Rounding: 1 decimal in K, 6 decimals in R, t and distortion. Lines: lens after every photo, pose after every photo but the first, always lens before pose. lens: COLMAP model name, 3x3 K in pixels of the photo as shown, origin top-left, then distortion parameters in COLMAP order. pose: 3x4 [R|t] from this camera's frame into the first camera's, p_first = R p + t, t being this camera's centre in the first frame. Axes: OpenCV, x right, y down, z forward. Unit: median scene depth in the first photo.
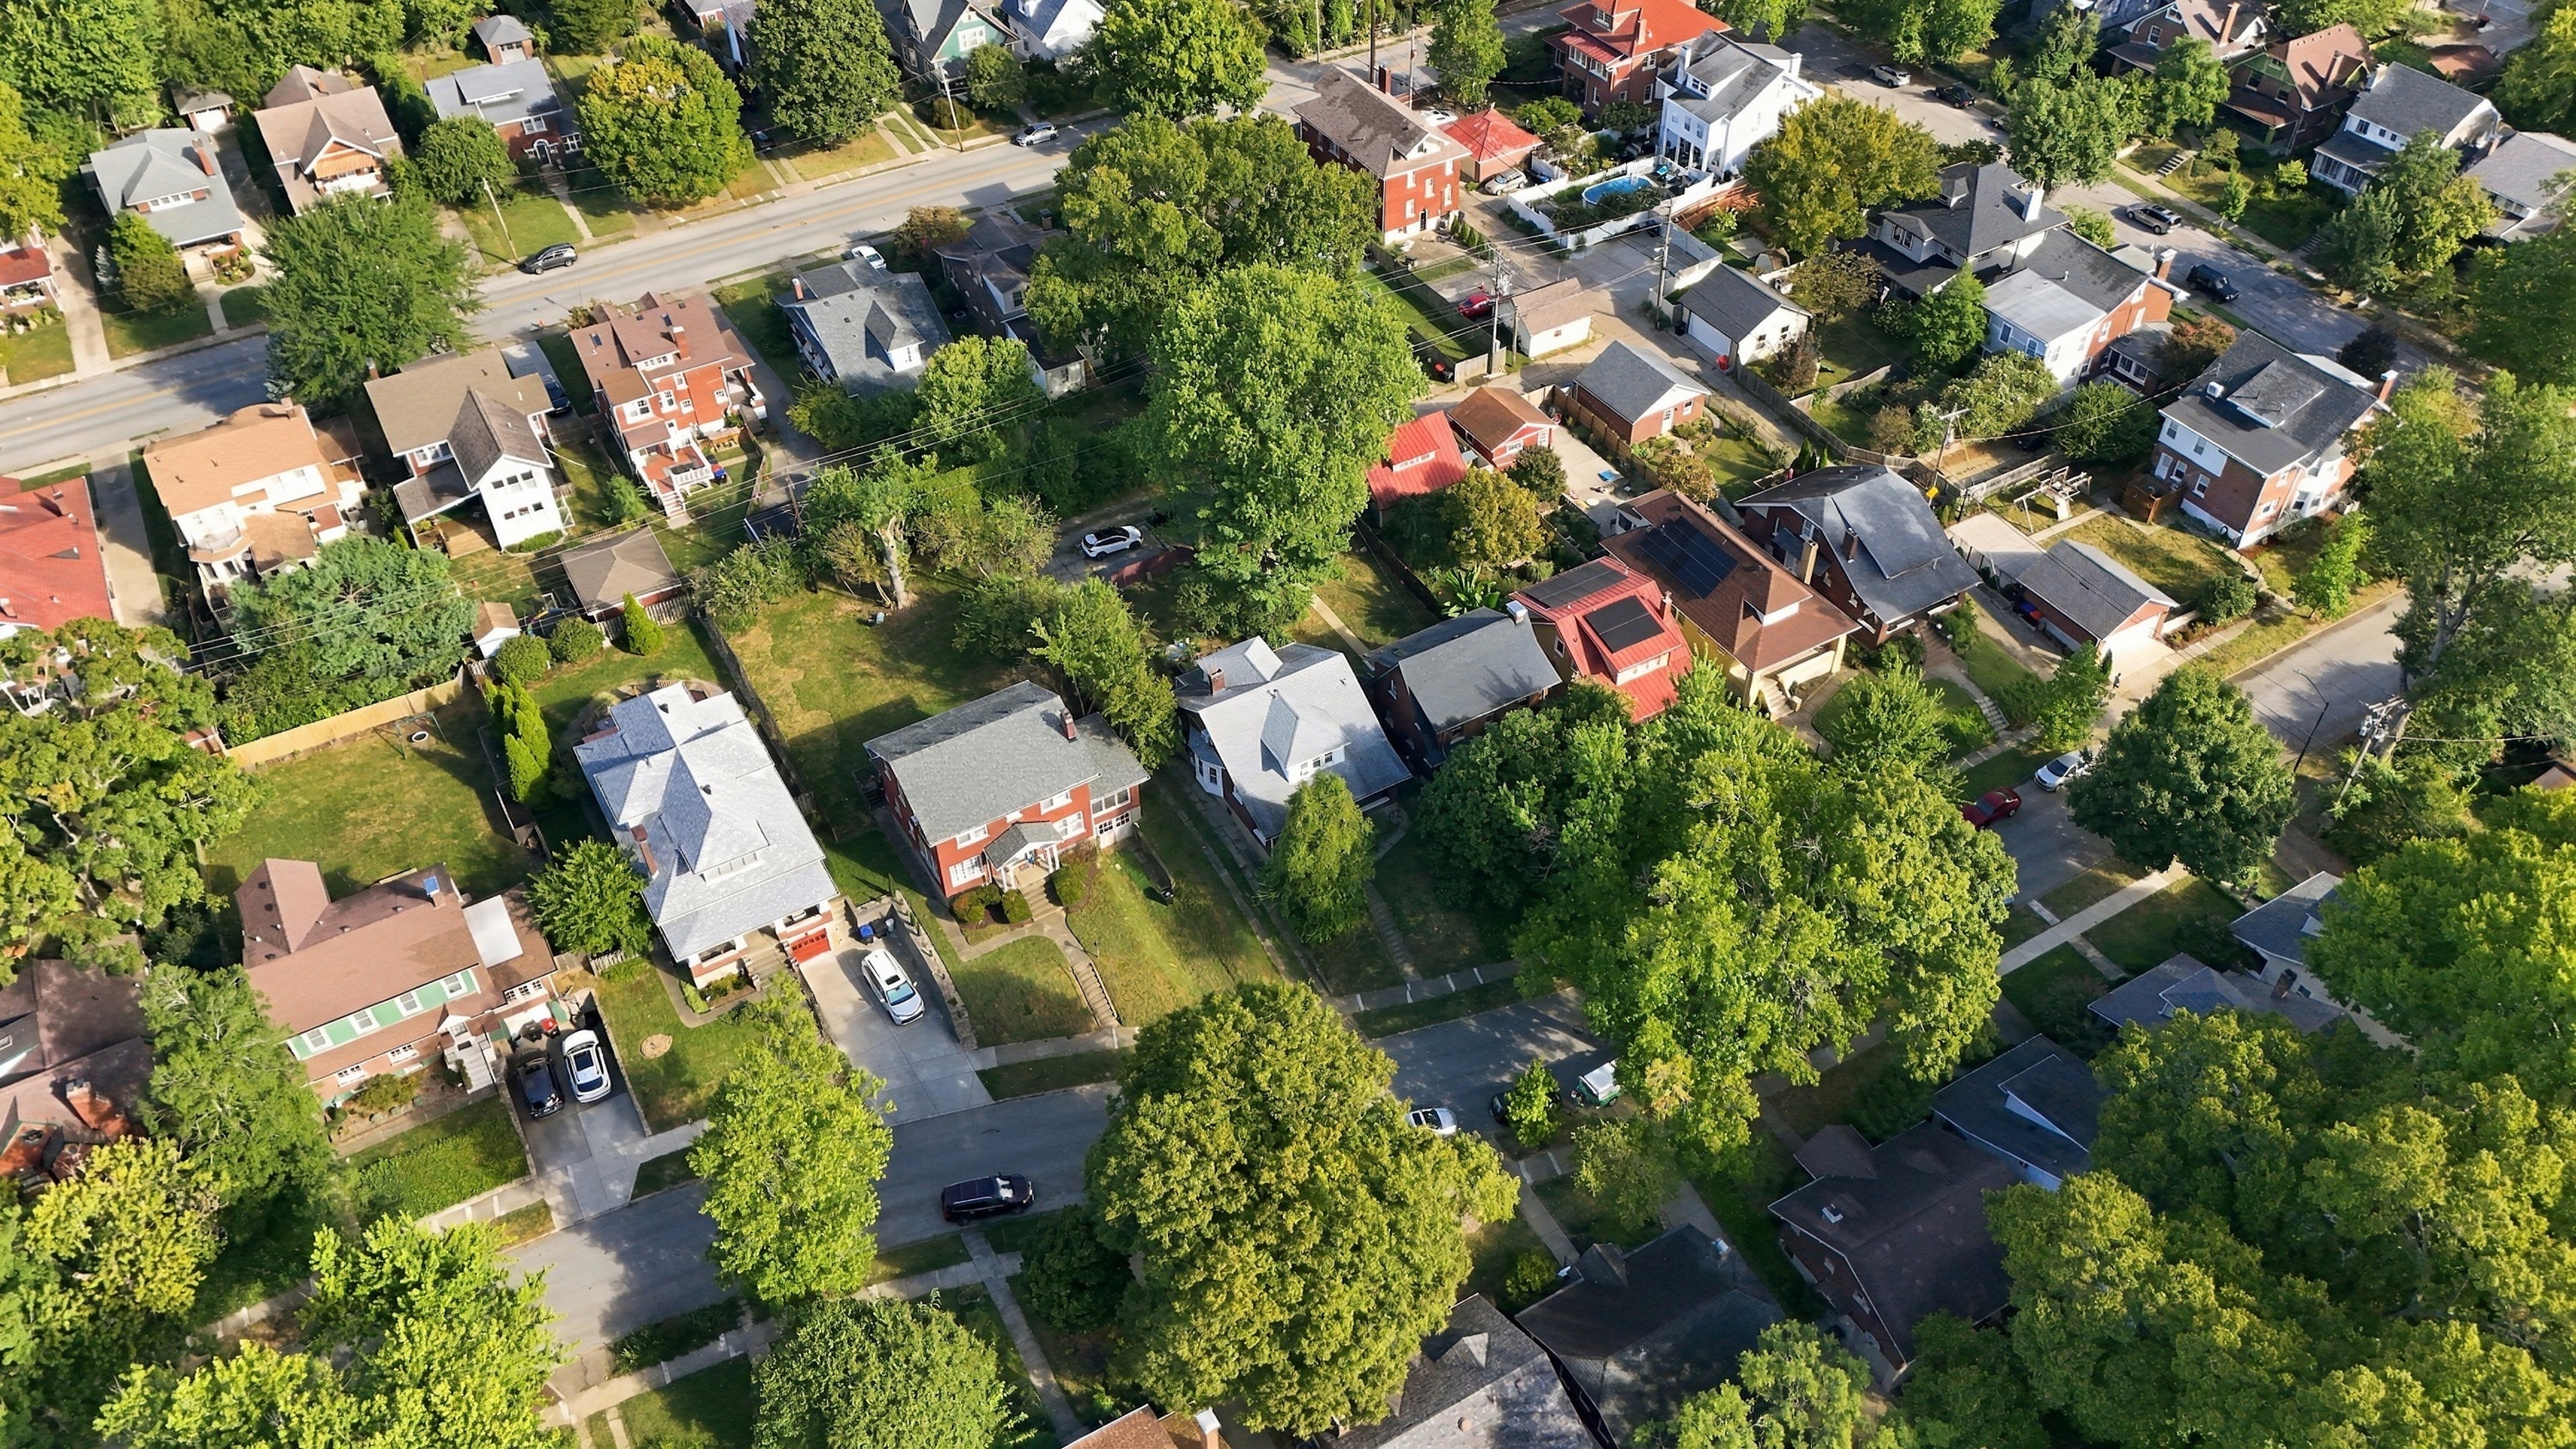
lens RADIAL K [[1894.0, 0, 1291.8], [0, 1894.0, 699.9], [0, 0, 1]] dist [0.057888, -0.050324]
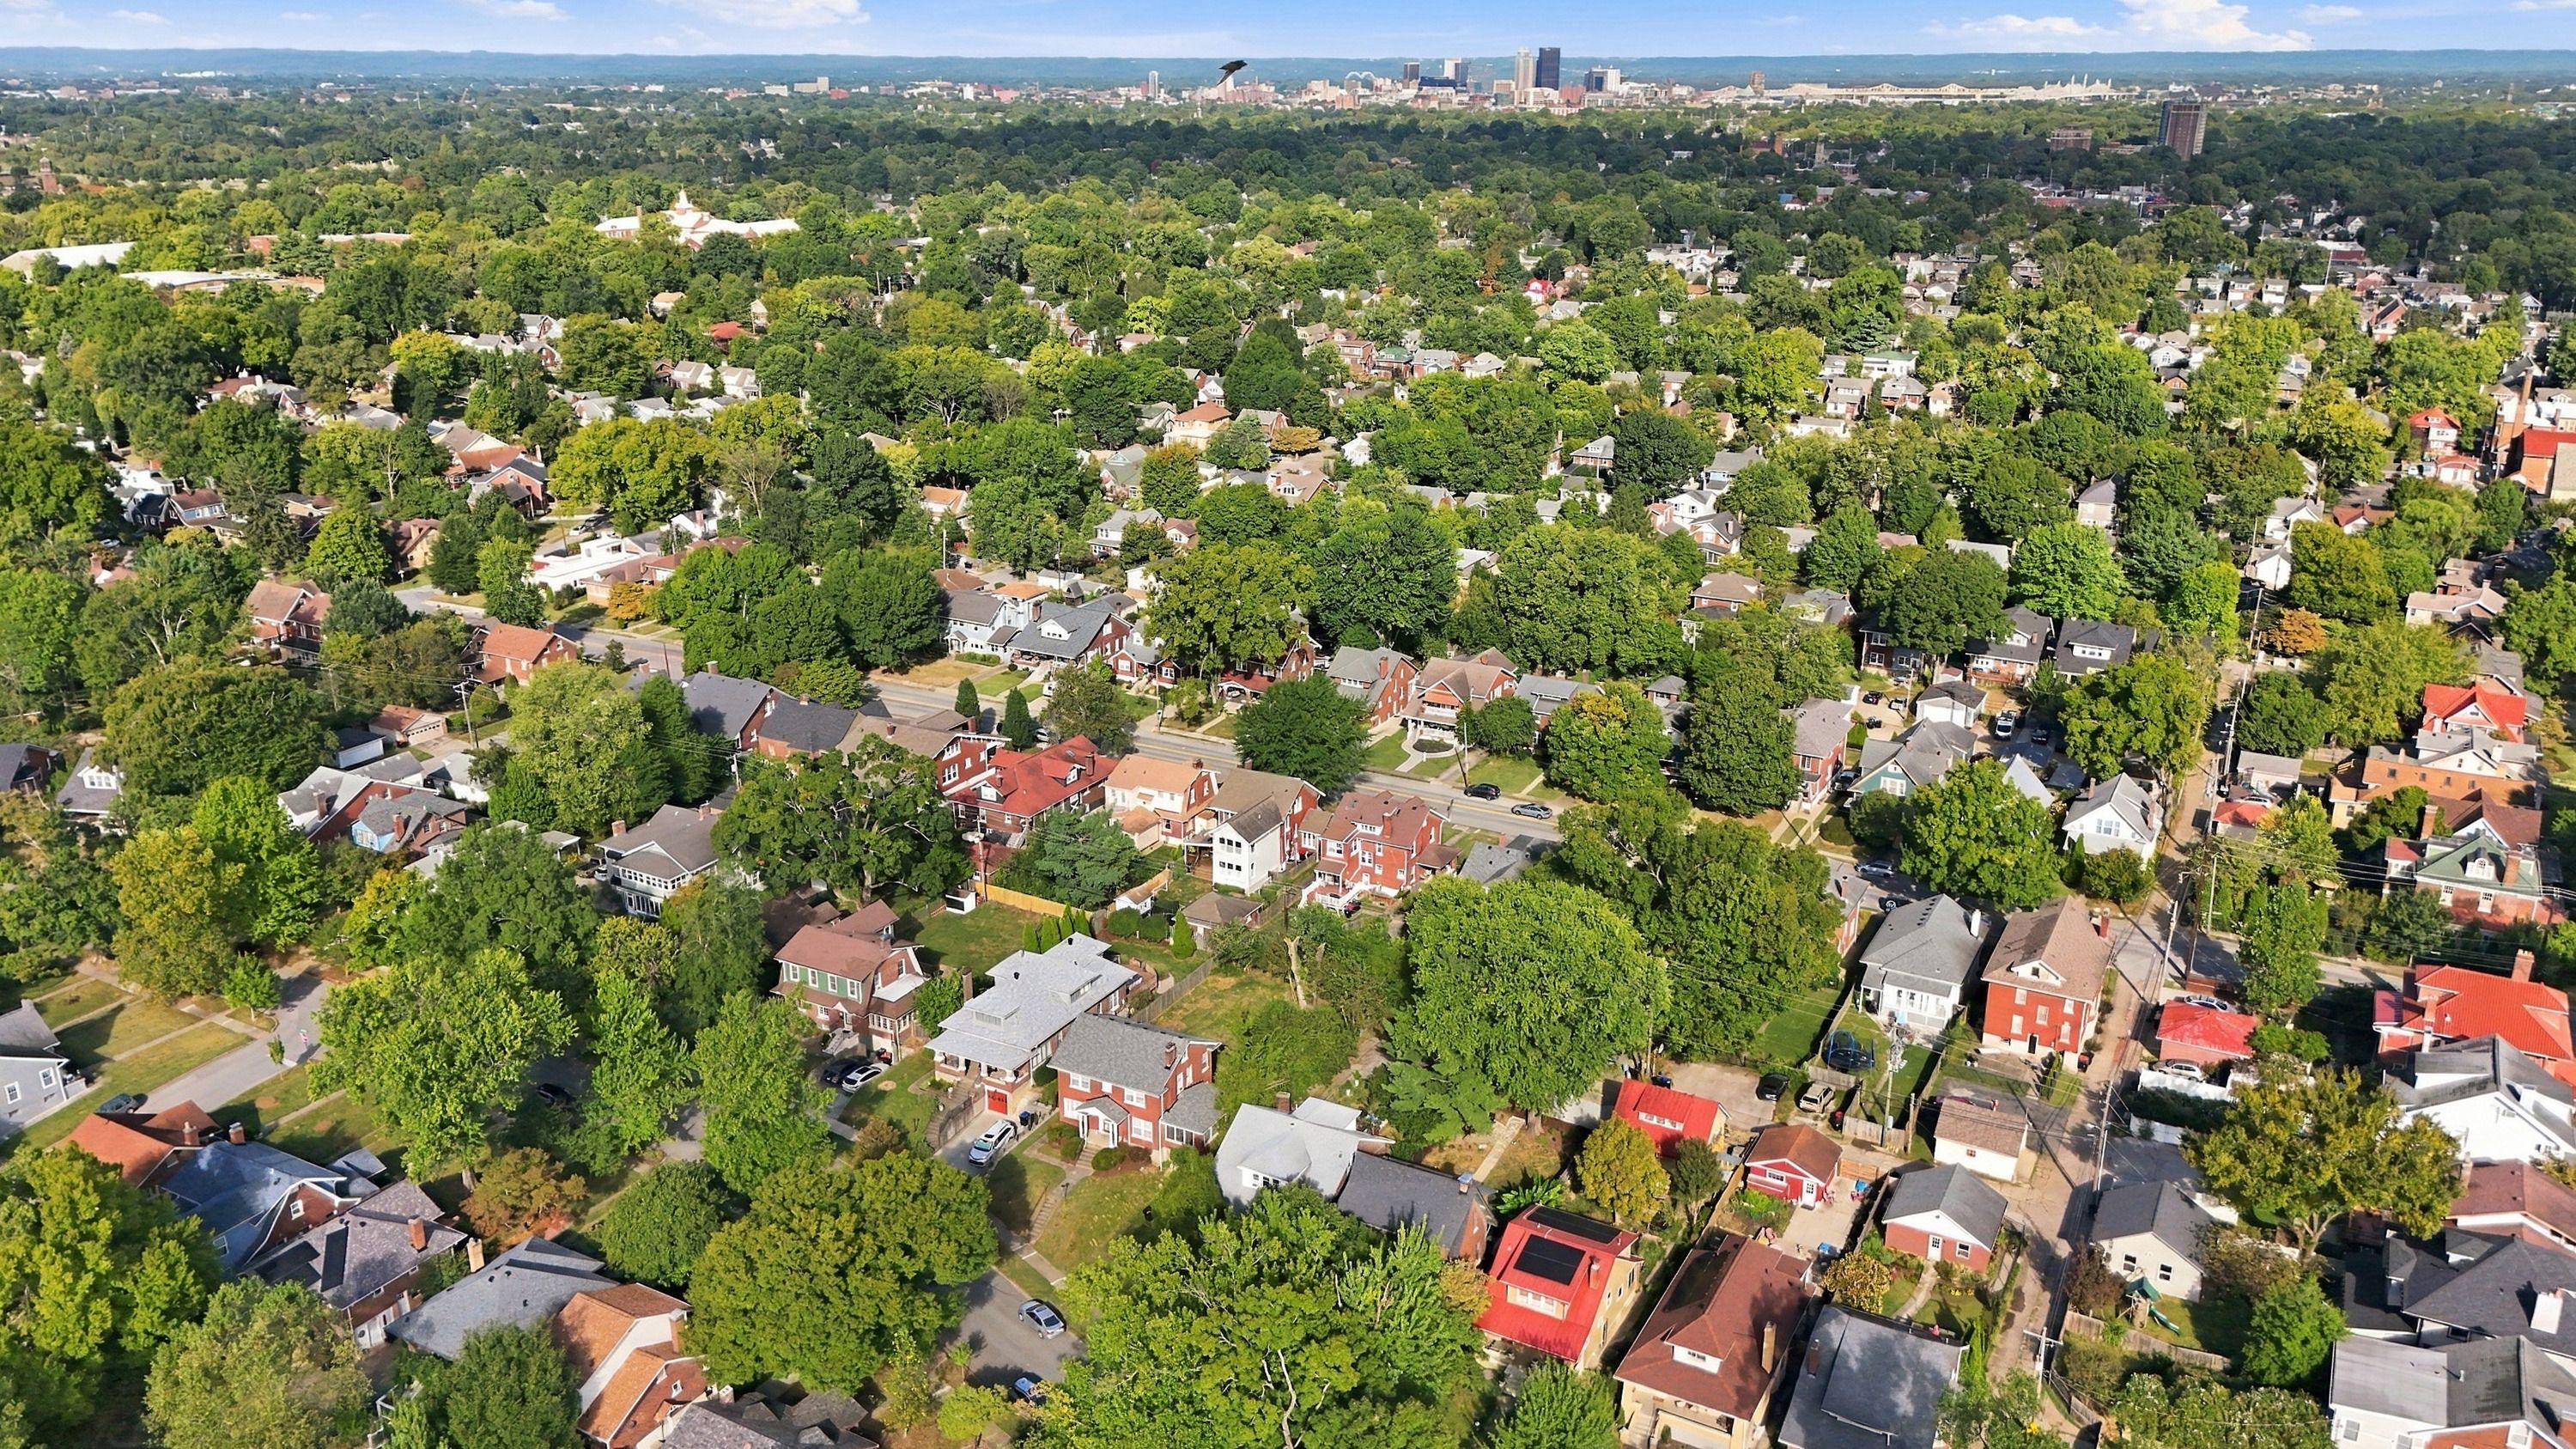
lens RADIAL K [[1891.7, 0, 1301.9], [0, 1891.7, 718.7], [0, 0, 1]] dist [0.089883, -0.114438]
pose [[0.511866, 0.290572, -0.808431, 0.915233], [-0.586900, 0.805487, -0.082088, -0.119437], [0.627329, 0.516486, 0.582838, 0.129017]]
